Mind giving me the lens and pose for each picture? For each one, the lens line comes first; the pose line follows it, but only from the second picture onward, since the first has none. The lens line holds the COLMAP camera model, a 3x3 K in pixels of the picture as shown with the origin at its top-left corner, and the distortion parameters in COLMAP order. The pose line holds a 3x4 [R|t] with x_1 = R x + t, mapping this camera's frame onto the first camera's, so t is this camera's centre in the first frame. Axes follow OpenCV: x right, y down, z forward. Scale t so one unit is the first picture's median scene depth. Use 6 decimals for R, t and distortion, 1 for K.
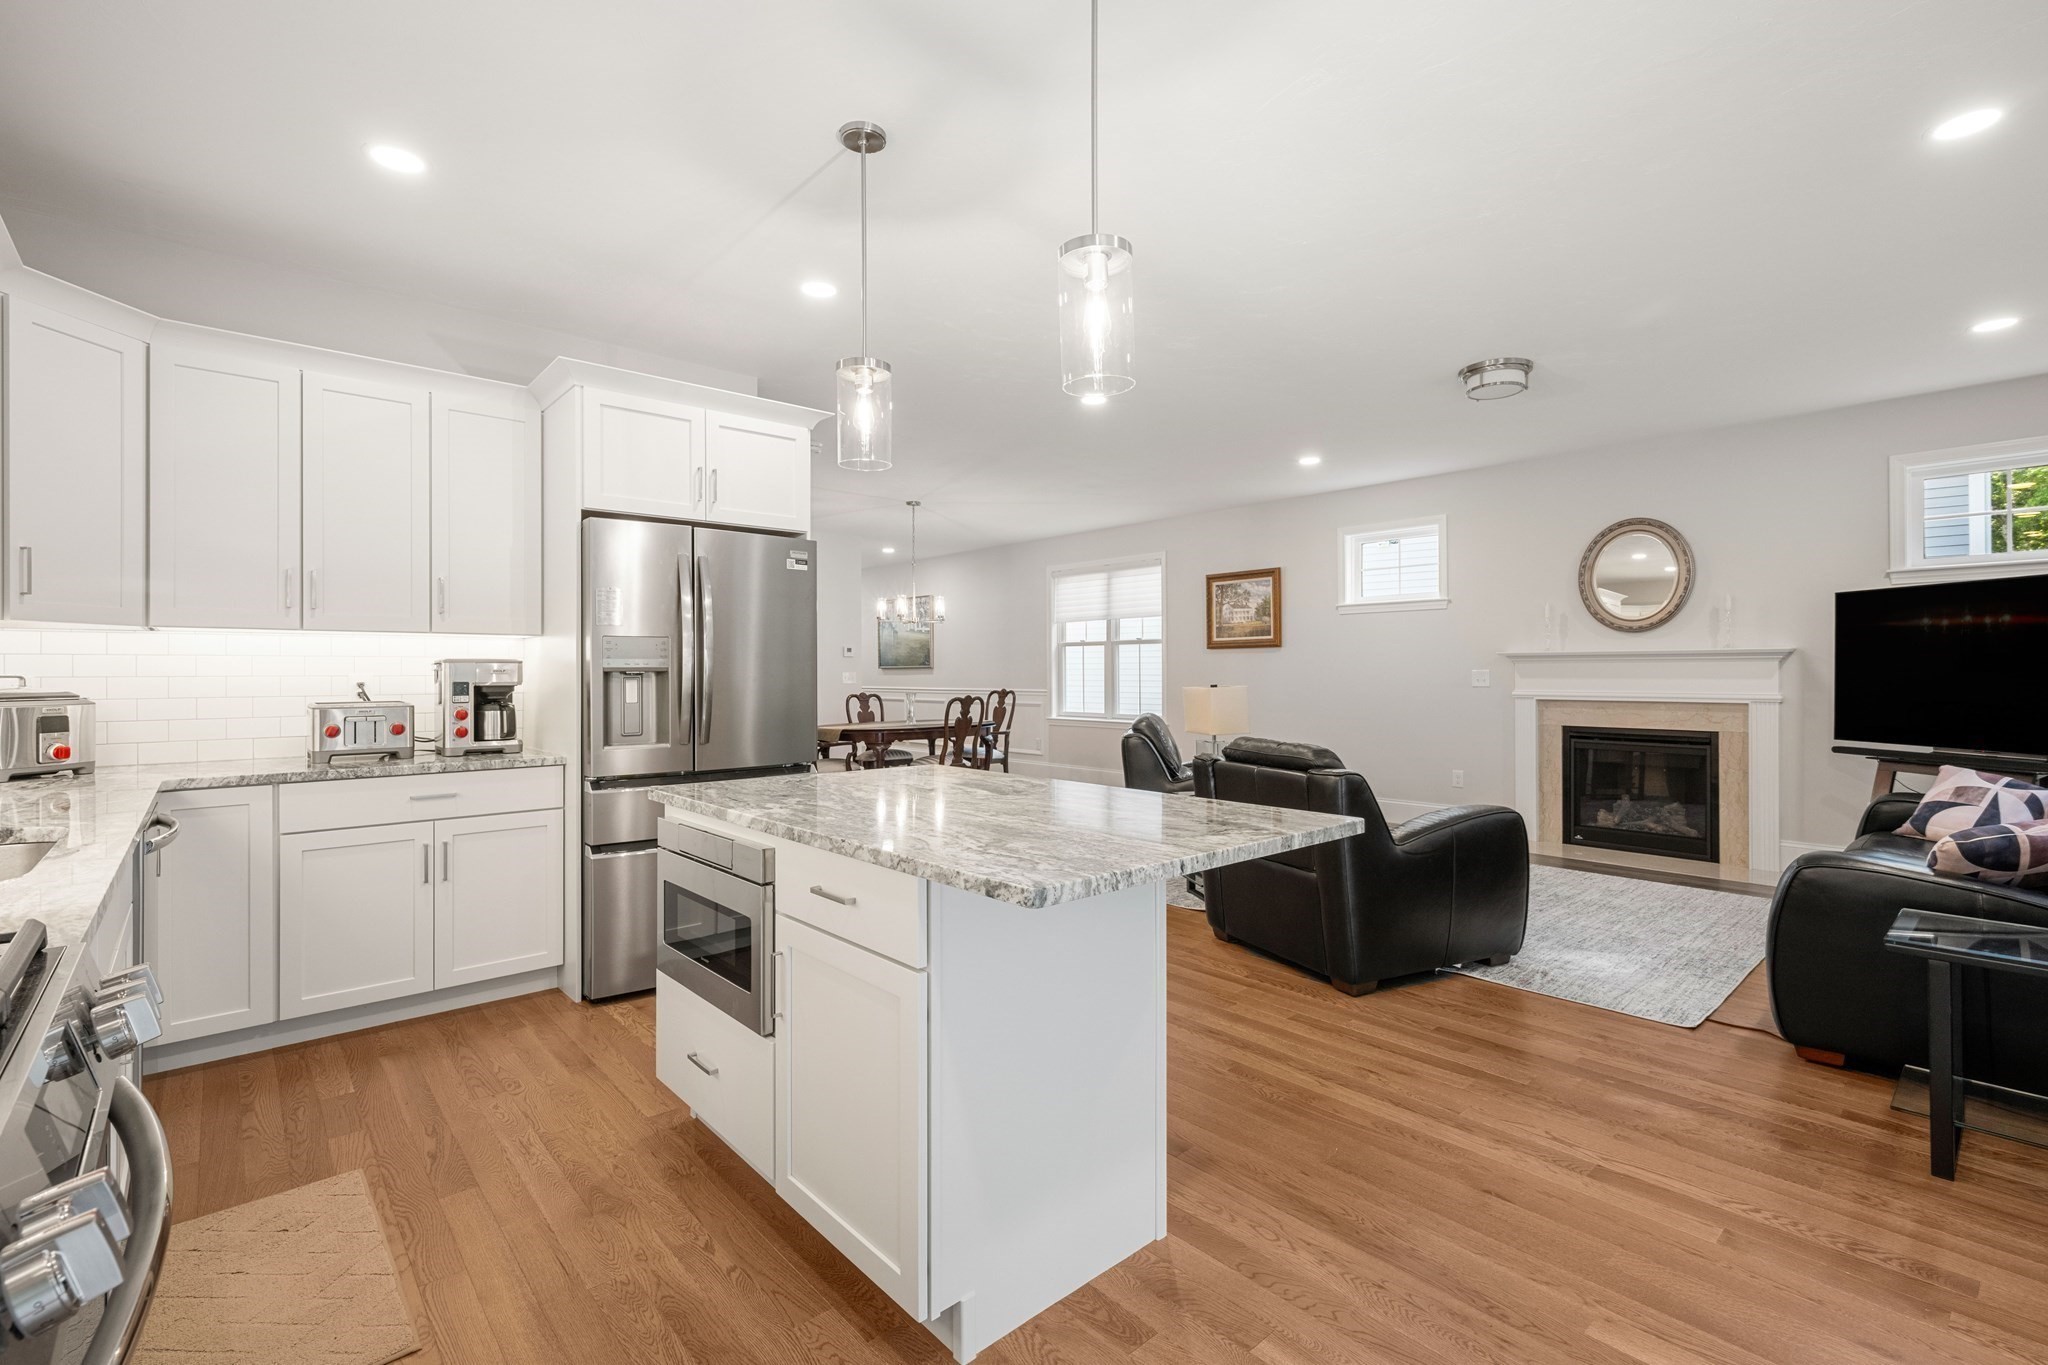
lens RADIAL K [[912.3, 0, 1028.6], [0, 912.3, 666.4], [0, 0, 1]] dist [-0.000215, 0.000610]
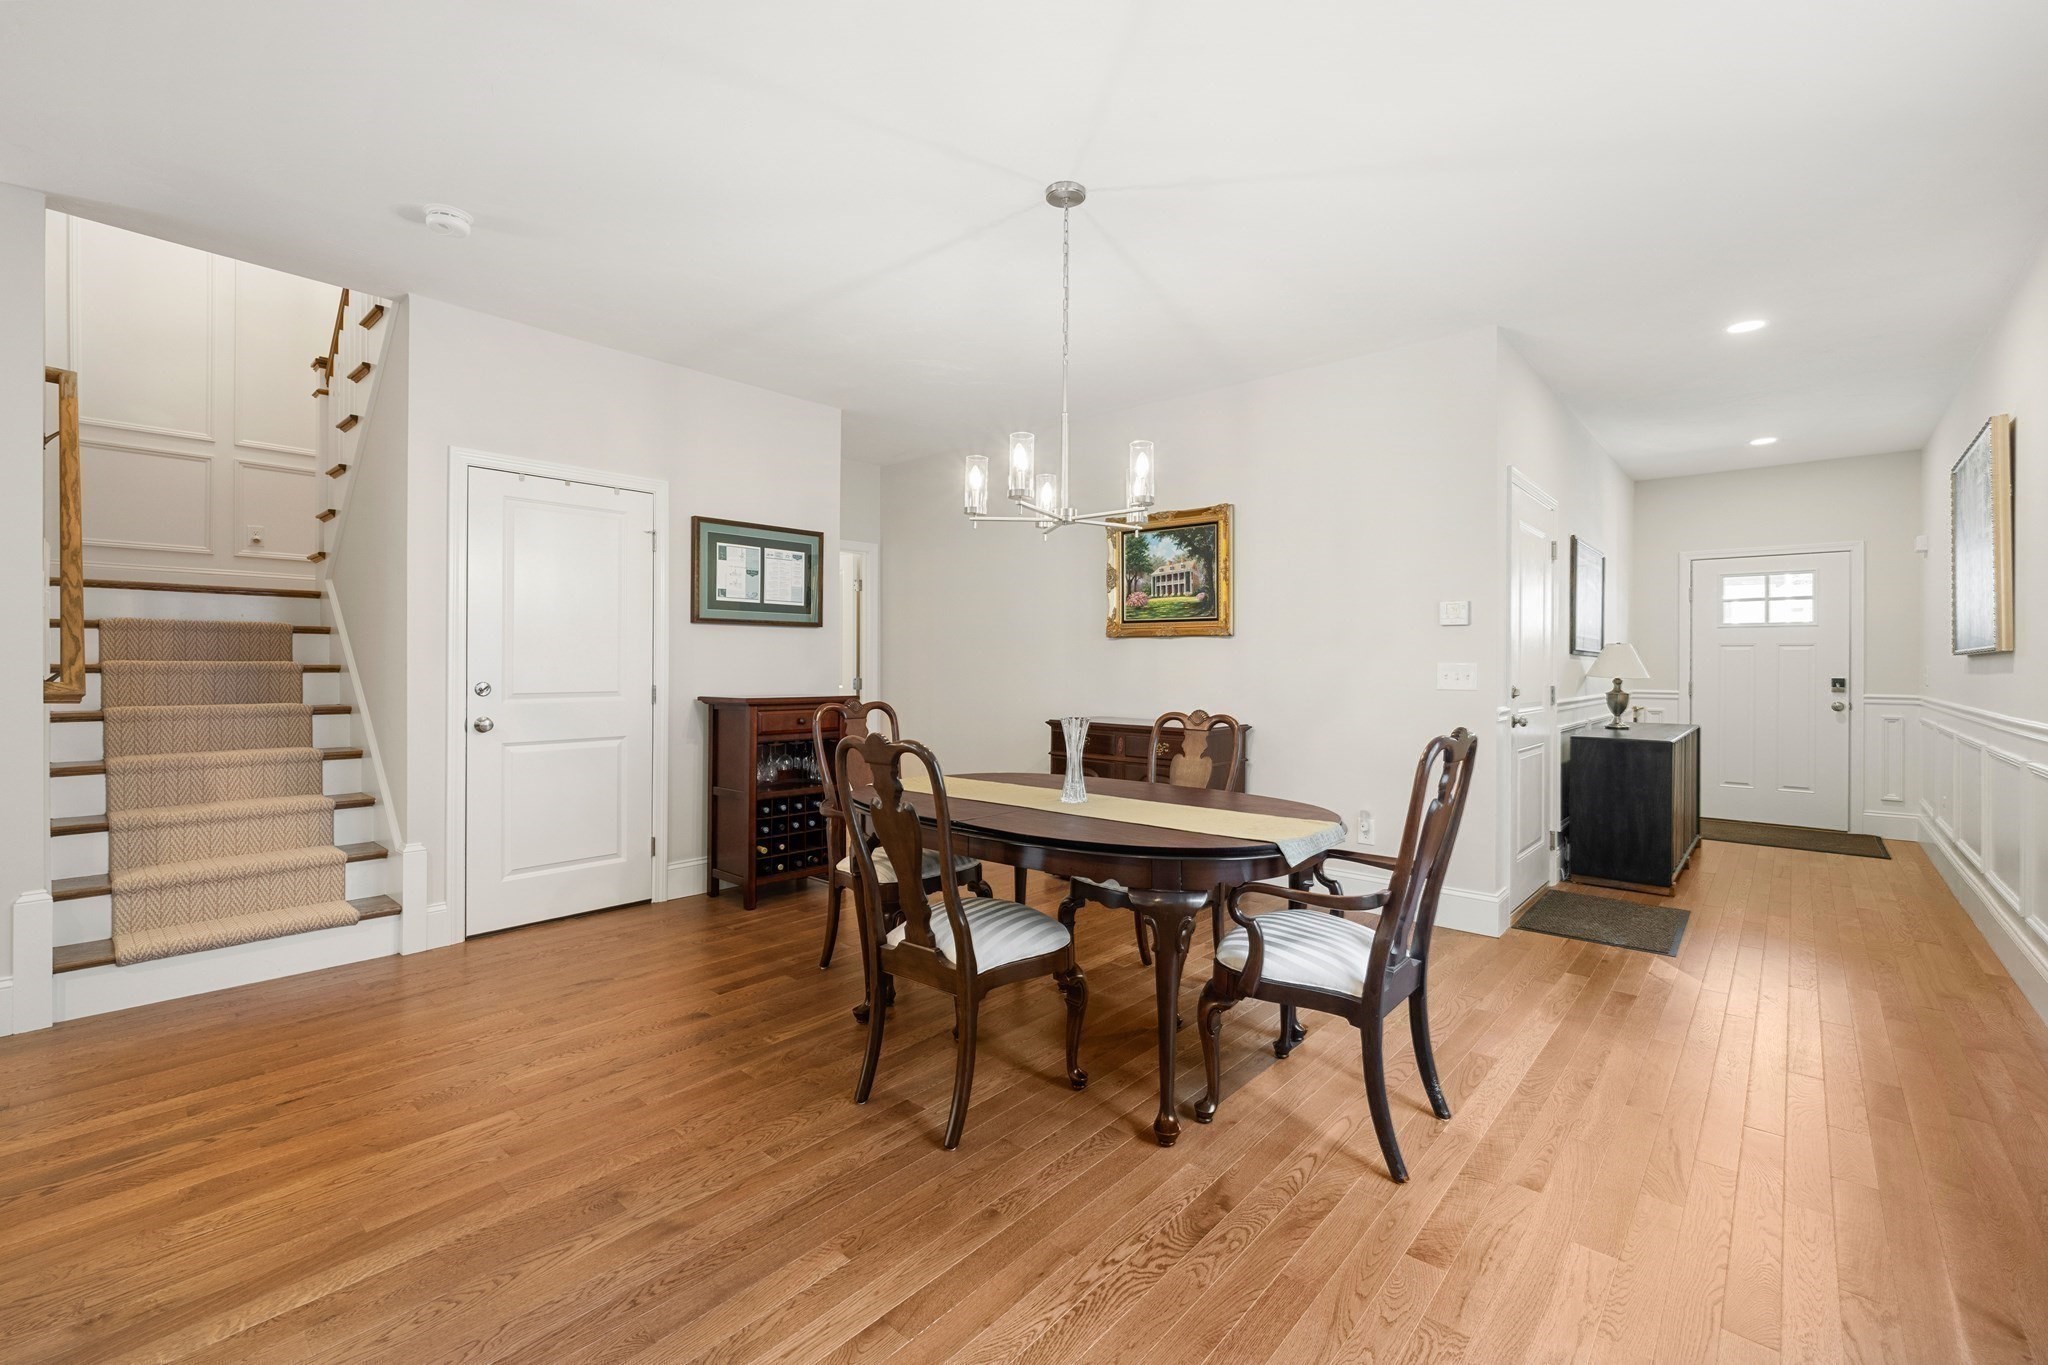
lens RADIAL K [[878.7, 0, 1035.3], [0, 878.7, 662.3], [0, 0, 1]] dist [-0.000404, -0.000306]
pose [[0.117870, 0.002262, -0.993026, 0.399020], [0.000508, 0.999997, 0.002339, 0.011341], [0.993029, -0.000781, 0.117869, 1.726031]]
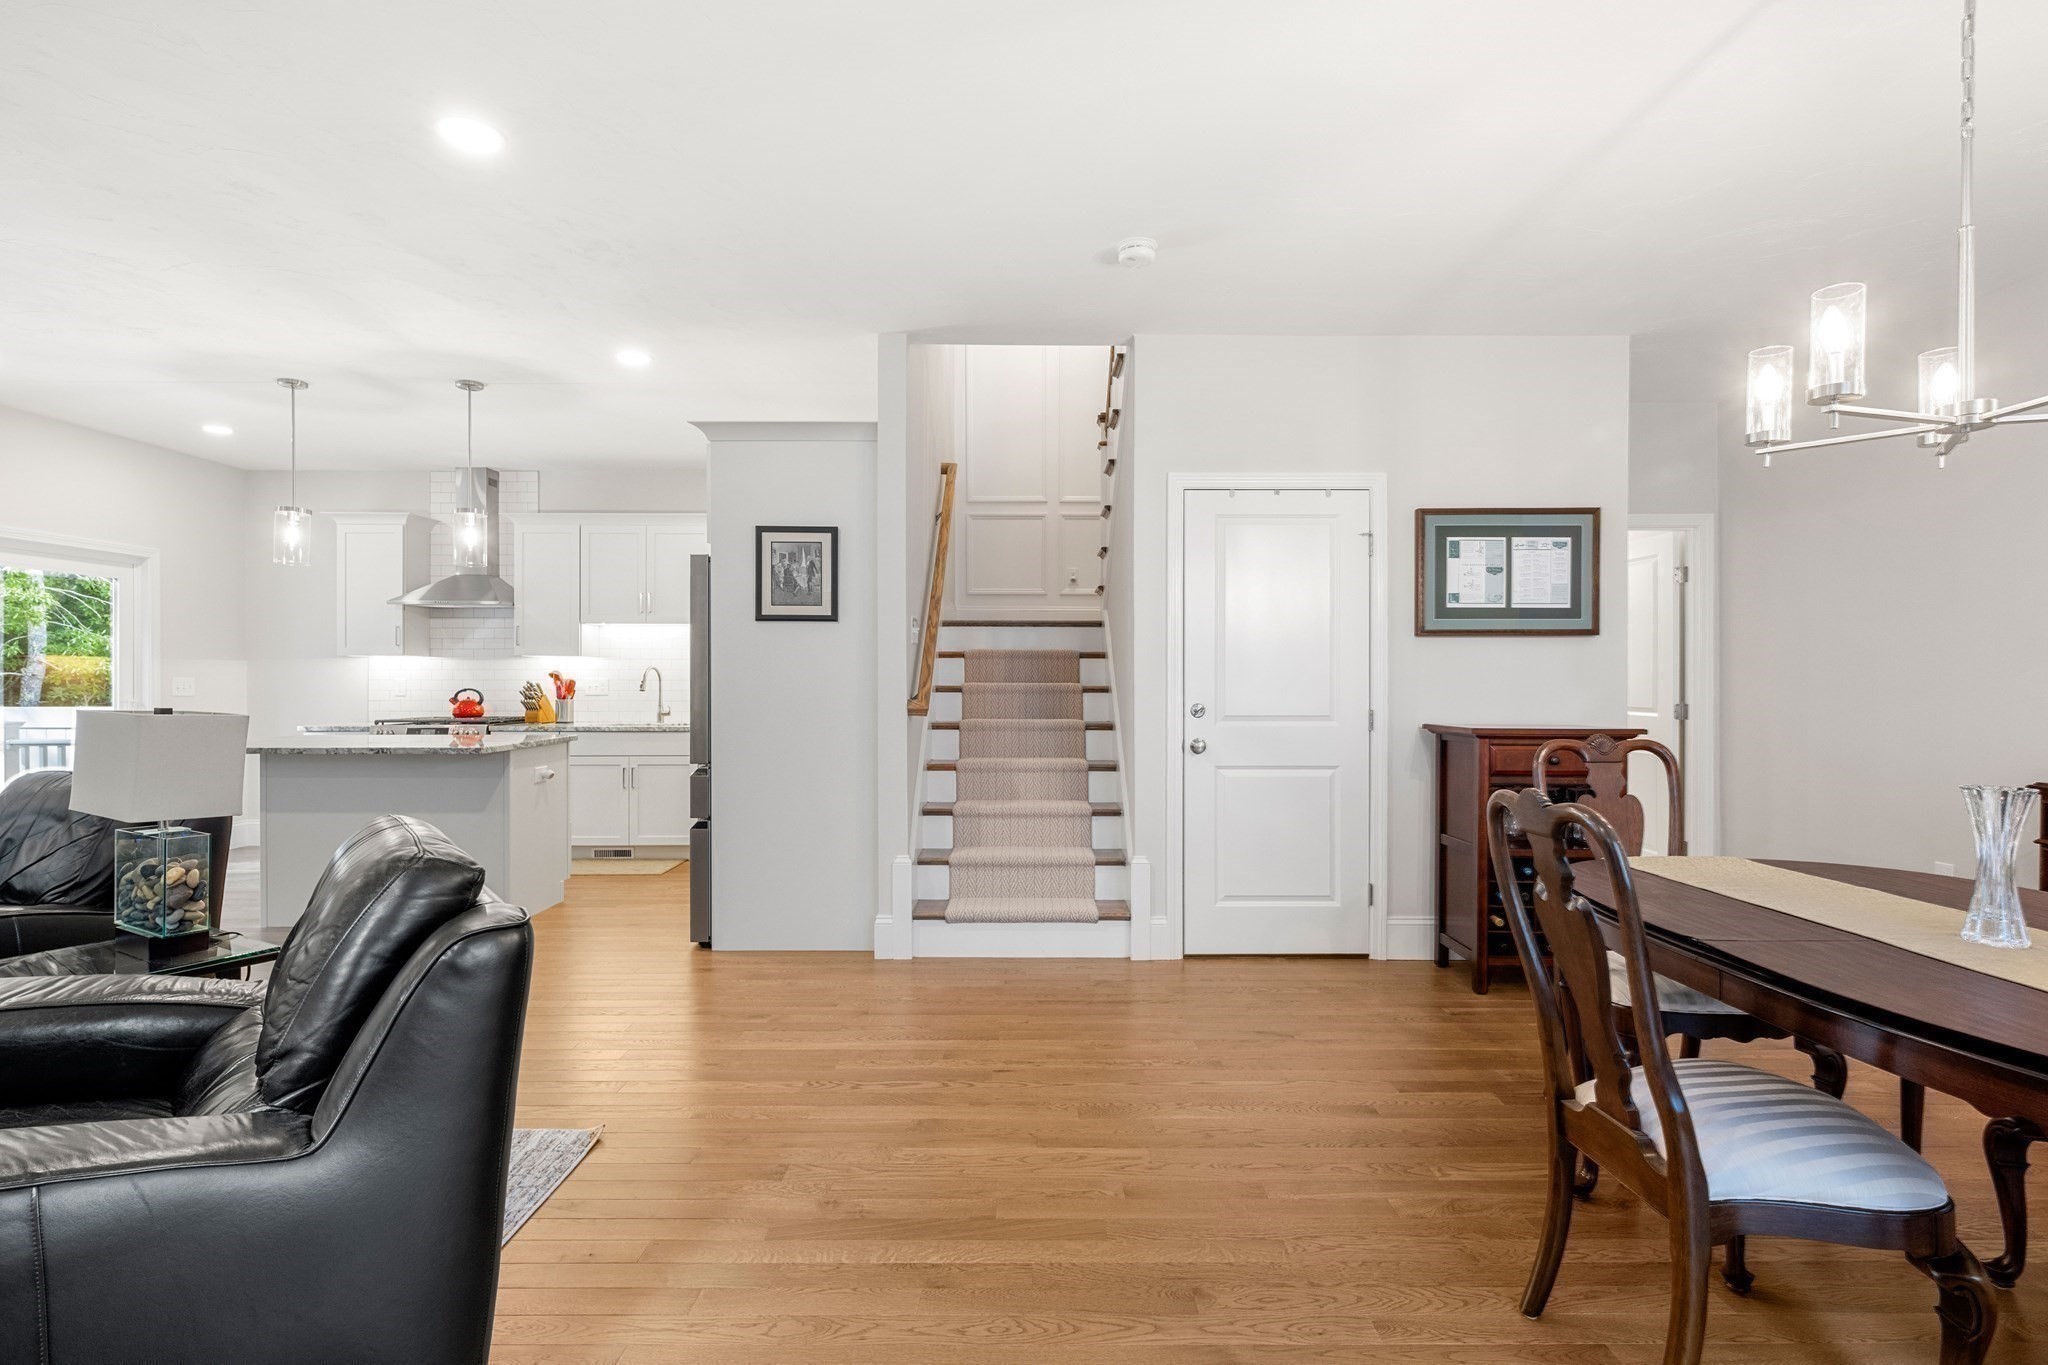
lens RADIAL K [[976.5, 0, 1020.3], [0, 976.5, 682.3], [0, 0, 1]] dist [0.000367, 0.001712]
pose [[-0.669459, 0.004670, -0.742834, 0.307969], [0.005613, 0.999983, 0.001228, 0.009476], [0.742828, -0.003347, -0.669474, 1.802177]]
